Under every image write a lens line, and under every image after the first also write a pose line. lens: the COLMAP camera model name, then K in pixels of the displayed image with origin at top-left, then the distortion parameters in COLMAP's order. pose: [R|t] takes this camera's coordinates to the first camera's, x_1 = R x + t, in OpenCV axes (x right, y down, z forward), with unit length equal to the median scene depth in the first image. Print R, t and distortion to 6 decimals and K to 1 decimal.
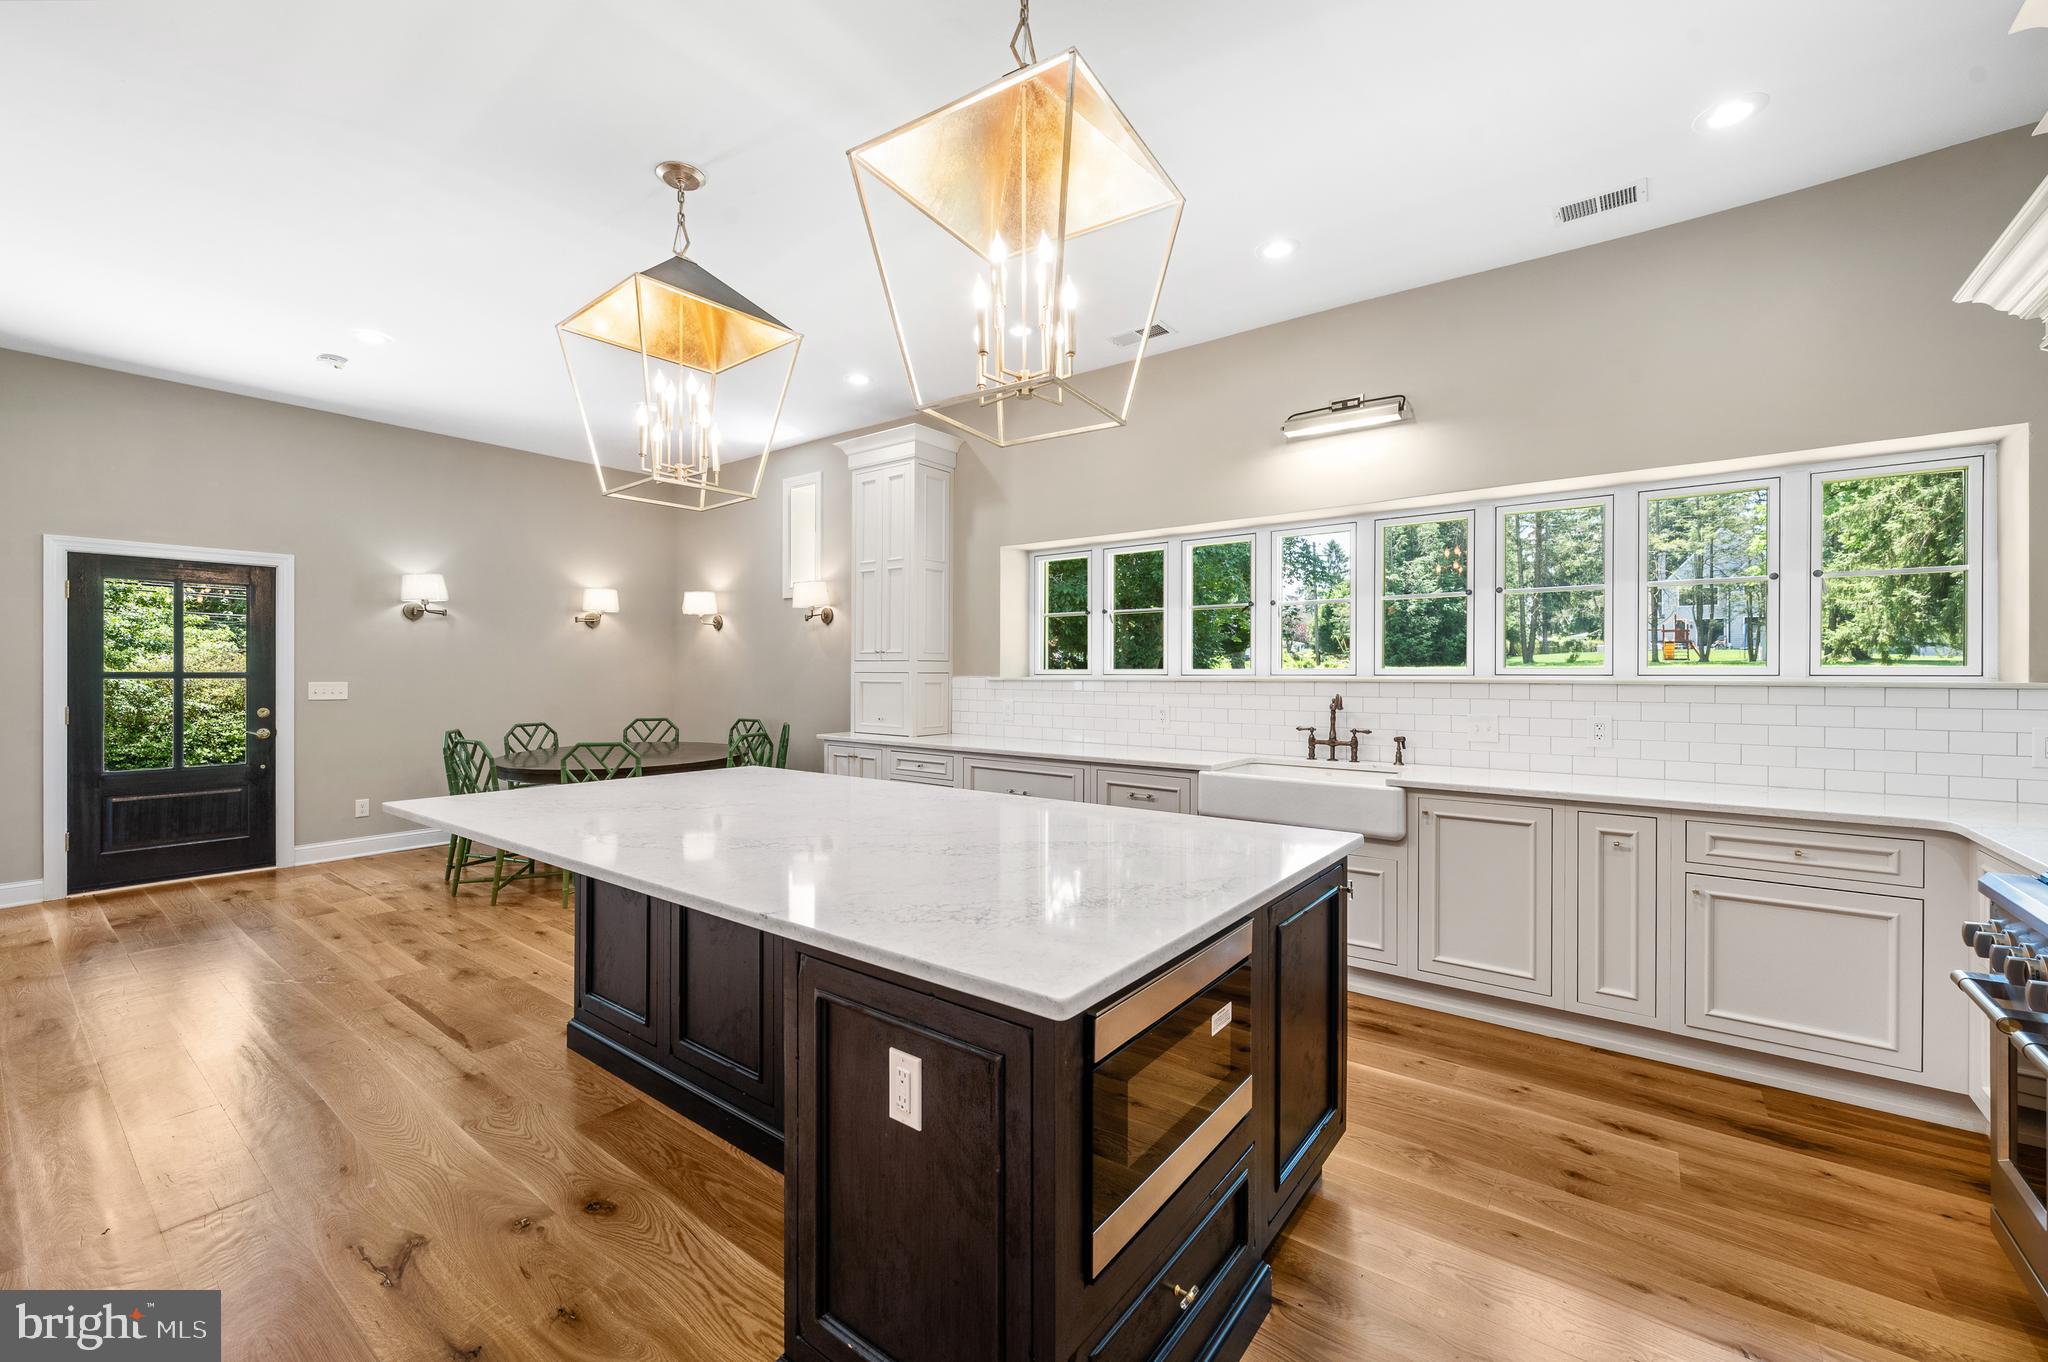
lens RADIAL K [[817.3, 0, 1027.3], [0, 817.3, 673.5], [0, 0, 1]] dist [-0.000246, 0.000055]
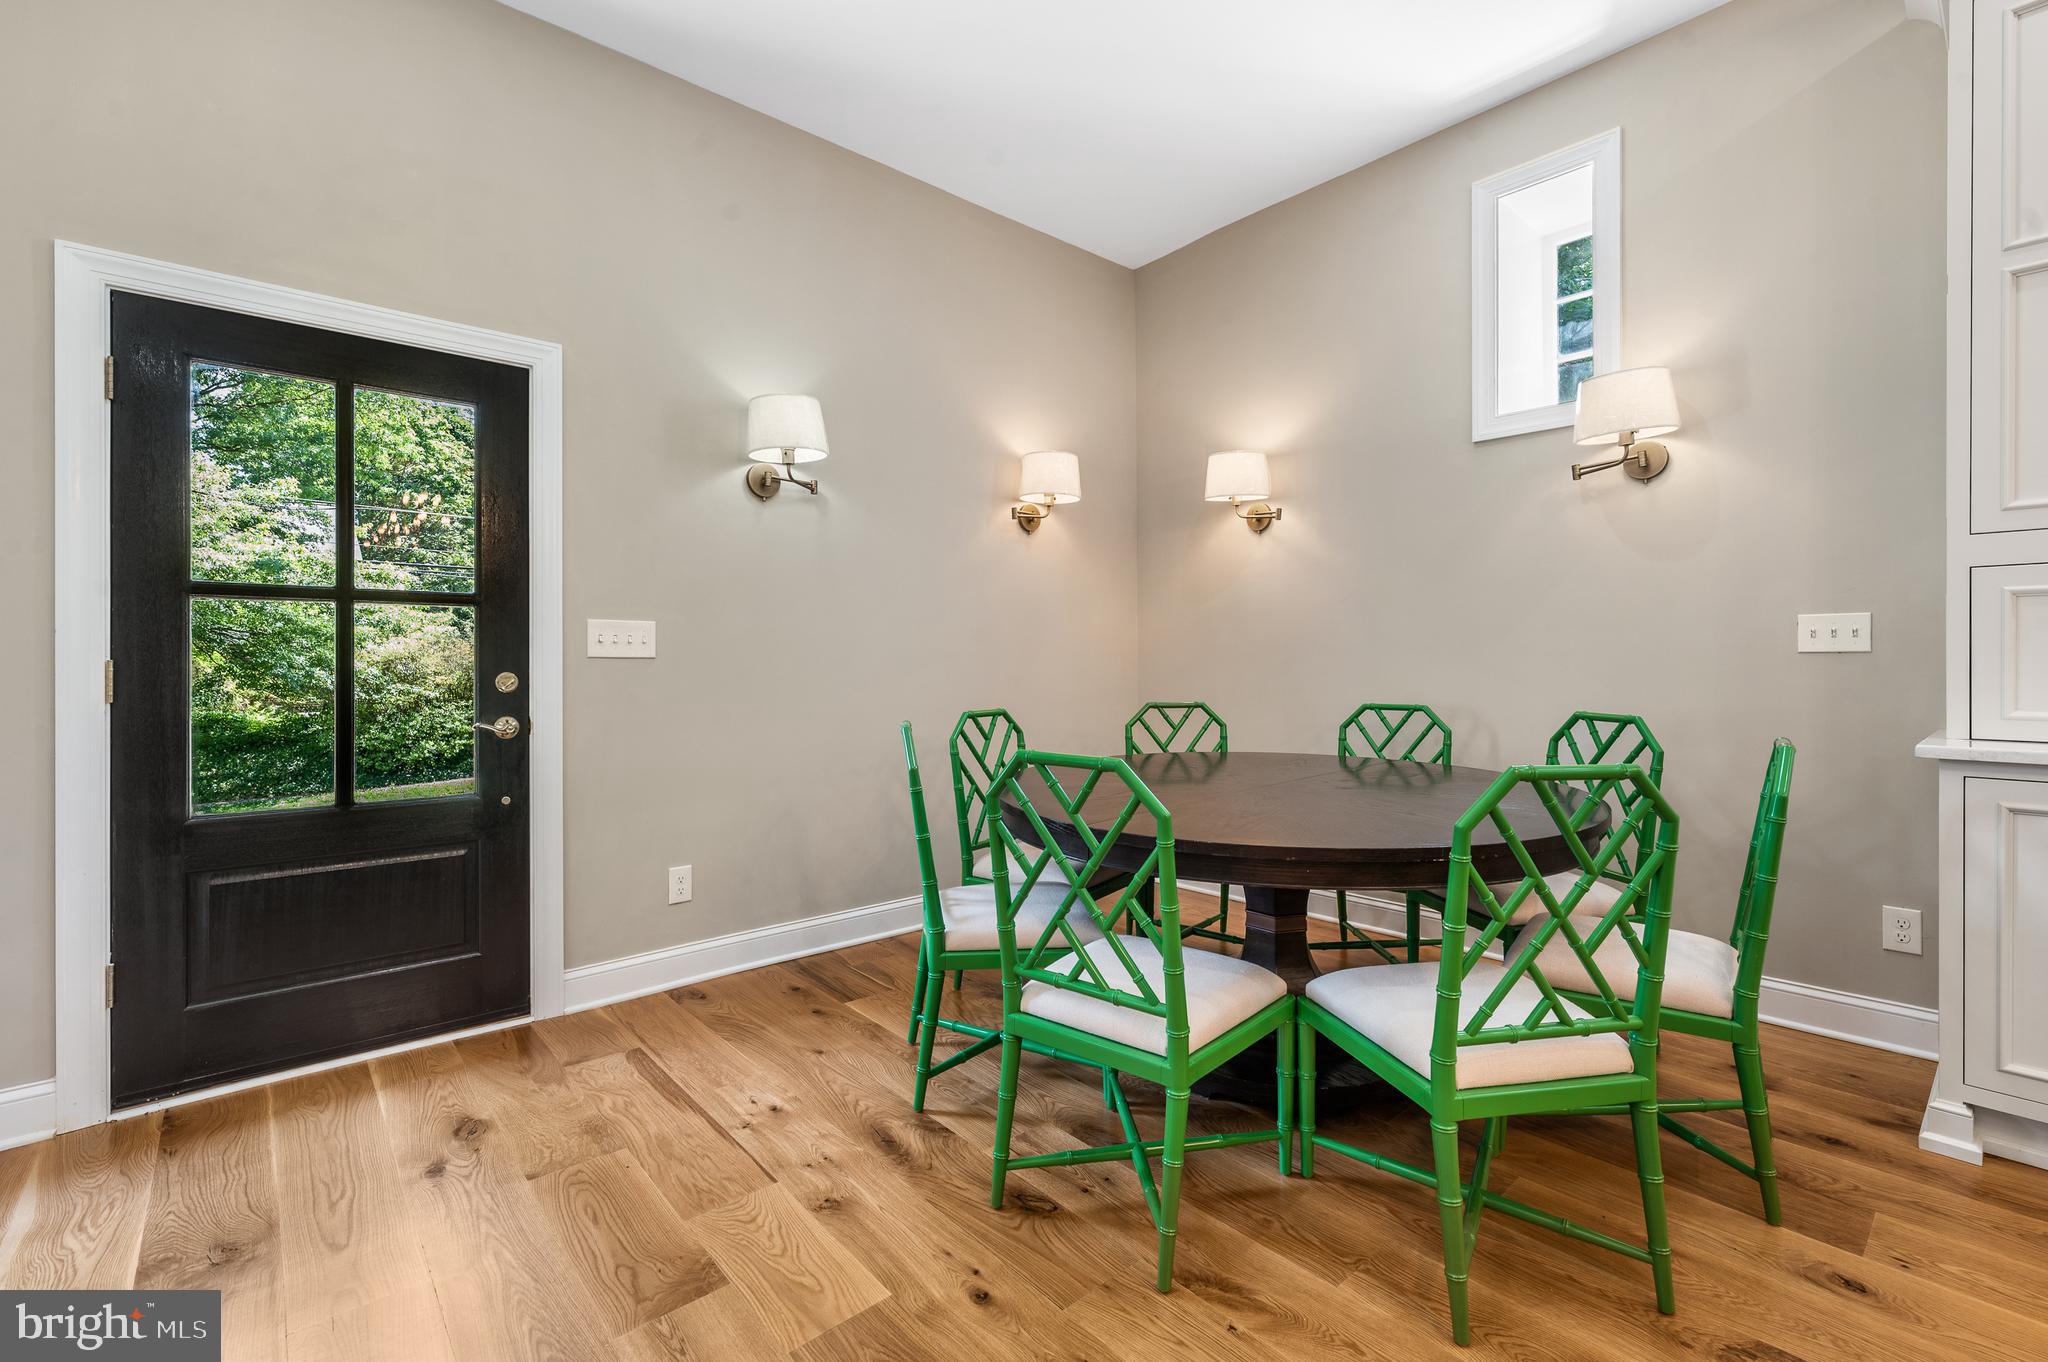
lens RADIAL K [[892.8, 0, 1030.9], [0, 892.8, 664.5], [0, 0, 1]] dist [-0.000709, 0.000109]
pose [[0.980283, -0.004949, -0.197536, -0.548043], [0.004705, 0.999987, -0.001705, 0.039948], [0.197542, 0.000742, 0.980294, 0.567673]]
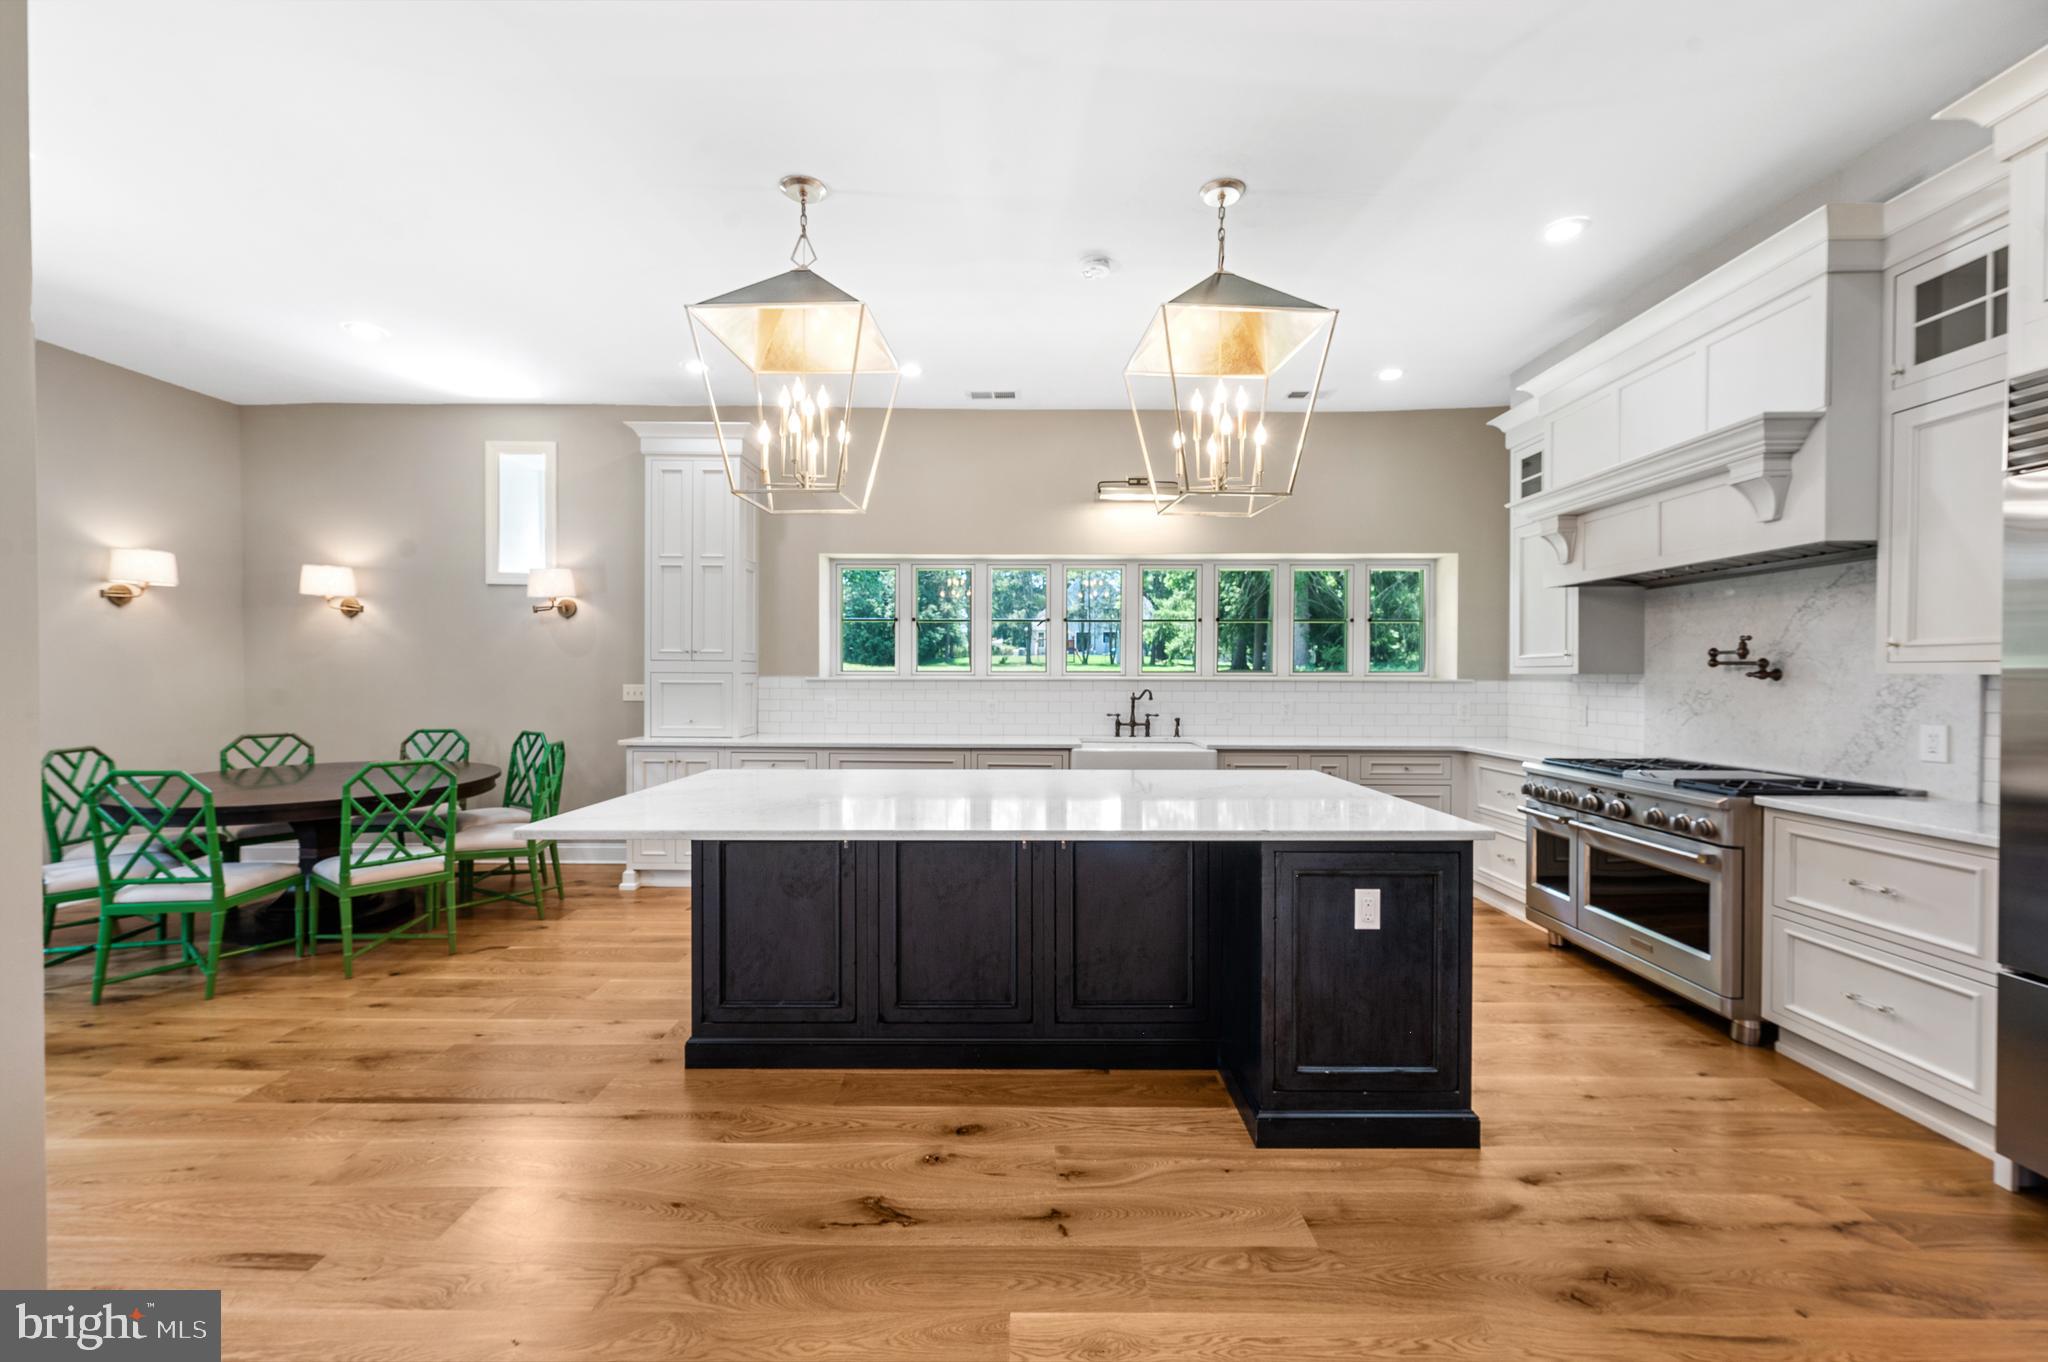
lens RADIAL K [[803.3, 0, 1023.7], [0, 803.3, 682.4], [0, 0, 1]] dist [0.002073, 0.000040]
pose [[0.801931, -0.006507, 0.597381, -0.432458], [-0.000986, 0.999925, 0.012214, -0.002058], [-0.597416, -0.010384, 0.801864, 0.010598]]
